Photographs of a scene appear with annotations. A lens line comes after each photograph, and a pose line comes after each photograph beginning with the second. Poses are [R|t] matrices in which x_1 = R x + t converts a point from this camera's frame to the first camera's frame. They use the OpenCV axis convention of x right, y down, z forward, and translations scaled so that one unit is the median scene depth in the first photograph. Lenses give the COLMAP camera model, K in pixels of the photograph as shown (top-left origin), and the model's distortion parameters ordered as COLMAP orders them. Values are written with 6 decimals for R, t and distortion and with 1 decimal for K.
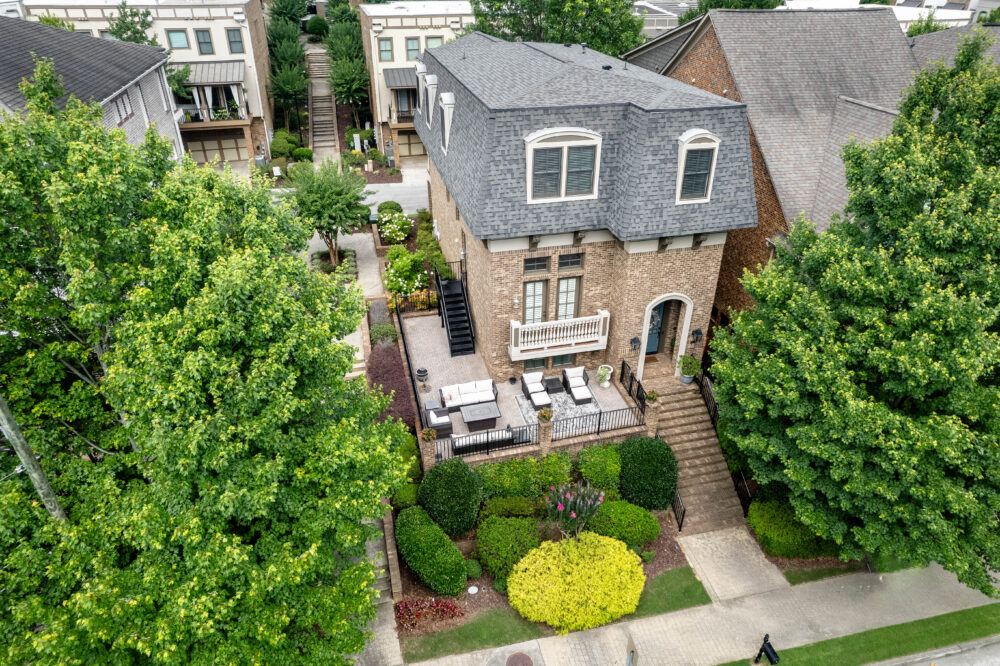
lens RADIAL K [[638.1, 0, 504.6], [0, 638.1, 332.3], [0, 0, 1]] dist [-0.071265, 0.055784]
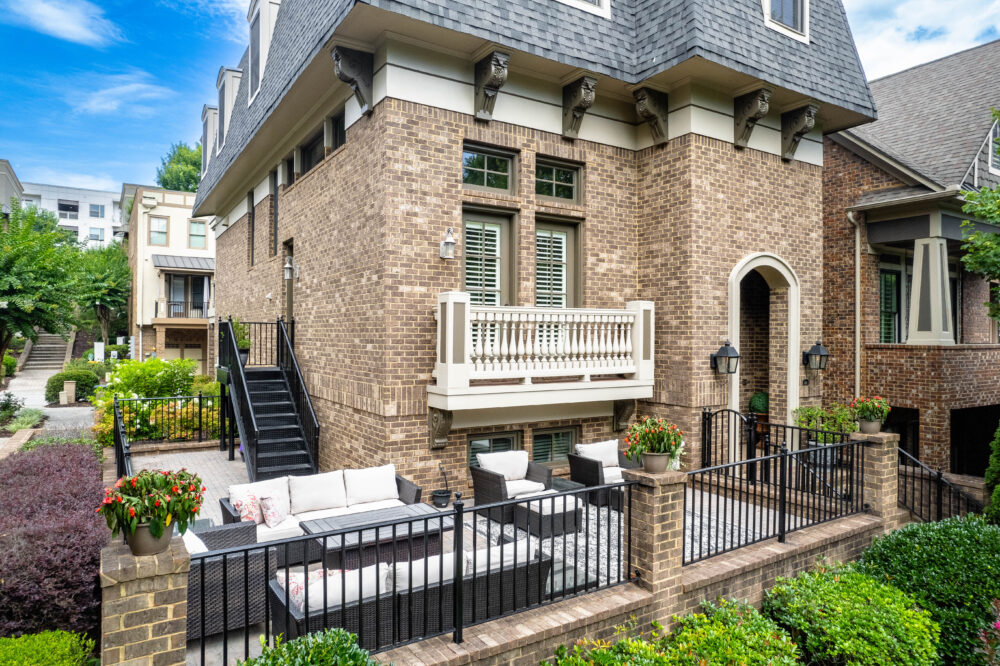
lens RADIAL K [[638.1, 0, 503.8], [0, 638.1, 333.5], [0, 0, 1]] dist [-0.071265, 0.055784]
pose [[0.948148, 0.000775, 0.317829, -0.071400], [0.164577, 0.854293, -0.493050, 0.189243], [-0.271901, 0.519792, 0.809868, 0.695560]]
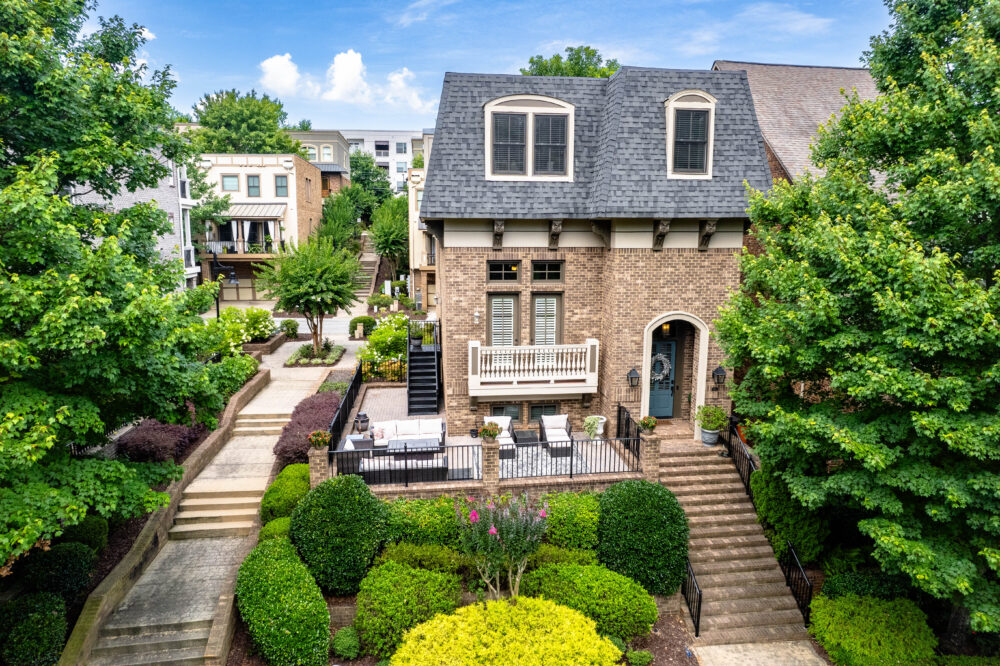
lens RADIAL K [[638.1, 0, 506.1], [0, 638.1, 332.8], [0, 0, 1]] dist [-0.071265, 0.055784]
pose [[0.993050, 0.018896, -0.116167, 0.144885], [-0.060669, 0.927969, -0.367685, 0.256918], [0.100851, 0.372178, 0.922666, 0.273588]]
